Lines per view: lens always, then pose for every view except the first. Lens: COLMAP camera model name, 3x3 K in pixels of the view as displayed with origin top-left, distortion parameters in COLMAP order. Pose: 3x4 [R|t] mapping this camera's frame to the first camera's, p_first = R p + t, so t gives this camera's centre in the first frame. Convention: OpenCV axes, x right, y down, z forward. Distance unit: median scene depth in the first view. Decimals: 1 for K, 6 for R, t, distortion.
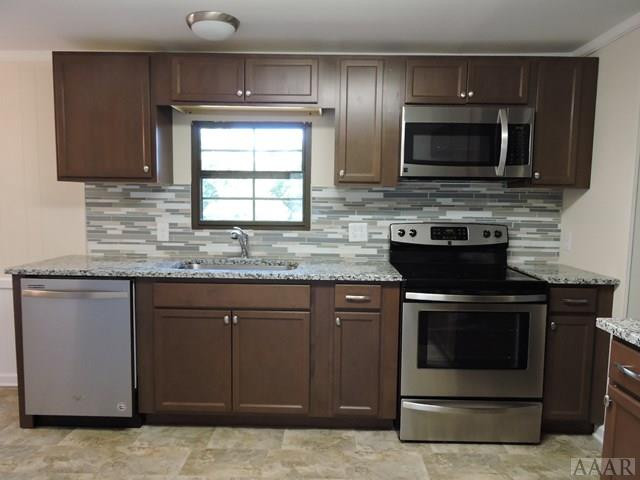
lens RADIAL K [[461.0, 0, 321.9], [0, 461.0, 238.5], [0, 0, 1]] dist [-0.004796, 0.003231]
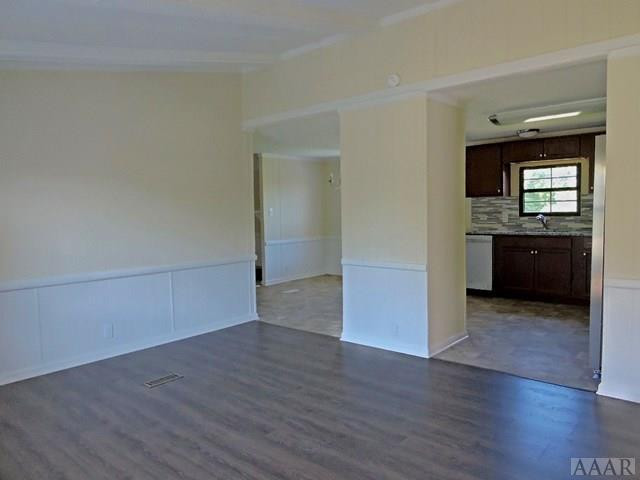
lens RADIAL K [[461.0, 0, 321.9], [0, 461.0, 238.5], [0, 0, 1]] dist [-0.004796, 0.003231]
pose [[0.758585, 0.011777, -0.651467, 0.426645], [-0.021339, 0.999749, -0.006776, 0.117082], [0.651224, 0.019042, 0.758646, -1.243855]]
